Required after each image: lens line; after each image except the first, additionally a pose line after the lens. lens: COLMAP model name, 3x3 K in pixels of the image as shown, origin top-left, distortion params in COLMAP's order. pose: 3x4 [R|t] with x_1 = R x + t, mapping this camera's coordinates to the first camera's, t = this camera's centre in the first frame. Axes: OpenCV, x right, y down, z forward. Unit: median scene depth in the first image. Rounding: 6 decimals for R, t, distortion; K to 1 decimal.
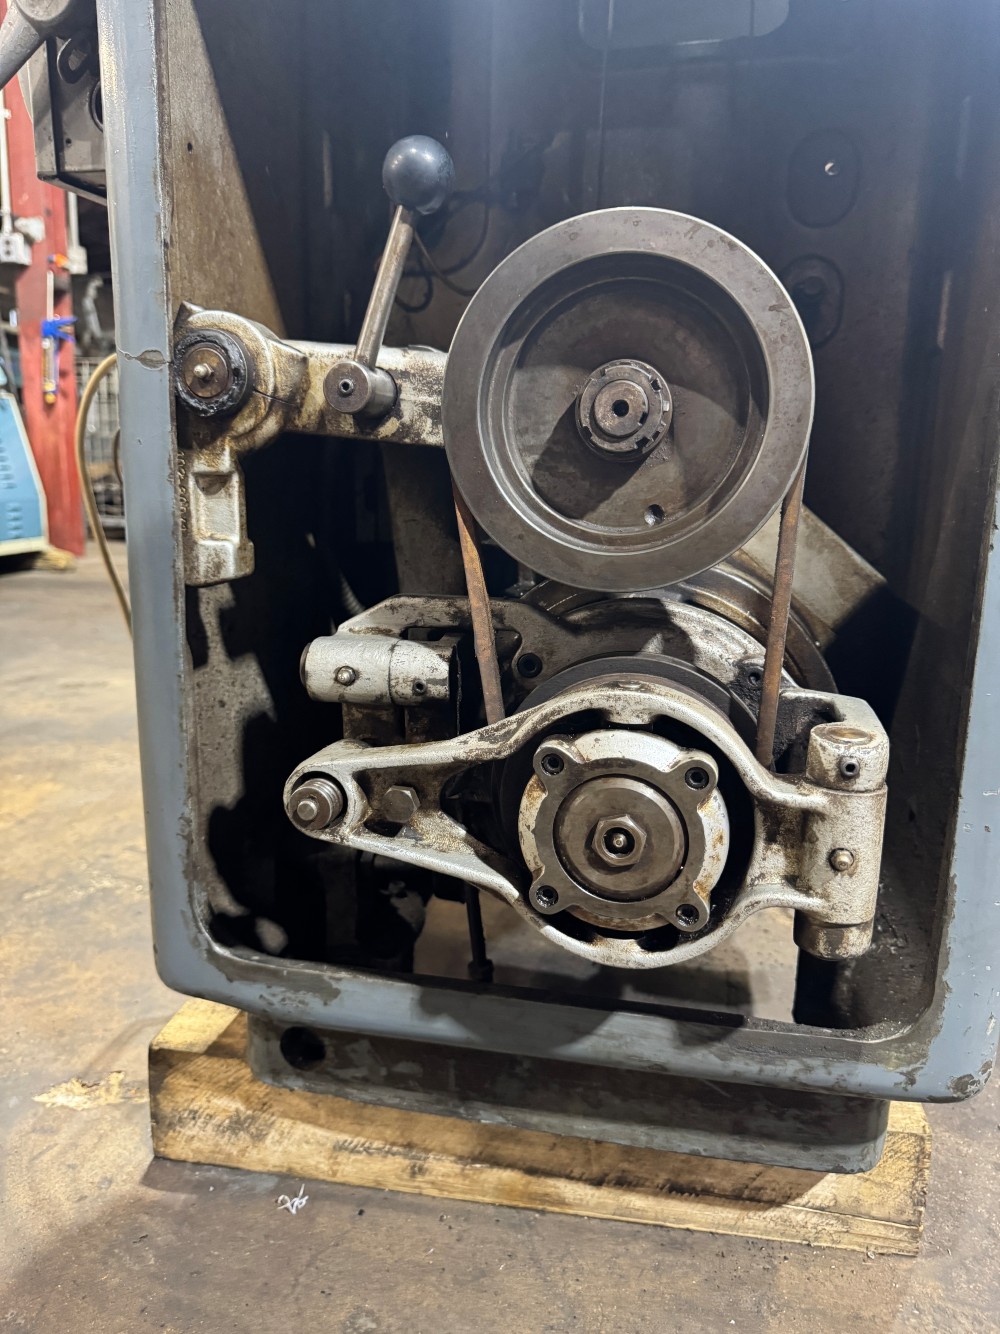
lens RADIAL K [[924.4, 0, 500.0], [0, 924.4, 667.0], [0, 0, 1]] dist [0.117180, -0.215618]
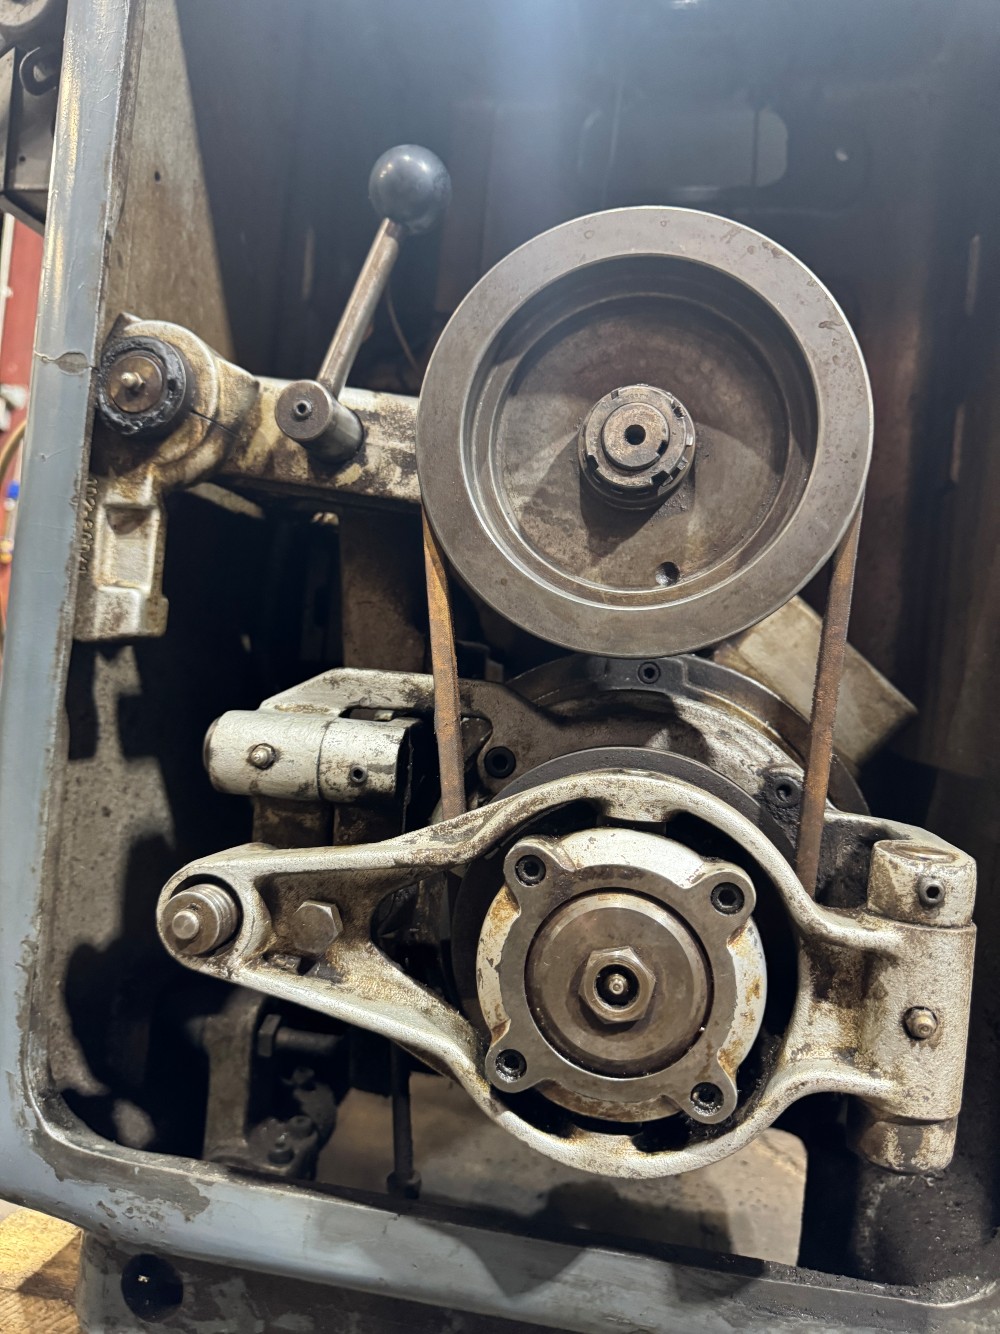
lens RADIAL K [[981.4, 0, 508.9], [0, 981.4, 647.3], [0, 0, 1]] dist [0.082693, -0.185483]
pose [[0.996125, 0.072548, 0.049719, -0.009902], [-0.060829, 0.976596, -0.206300, 0.079911], [-0.063522, 0.202476, 0.977225, 0.172812]]
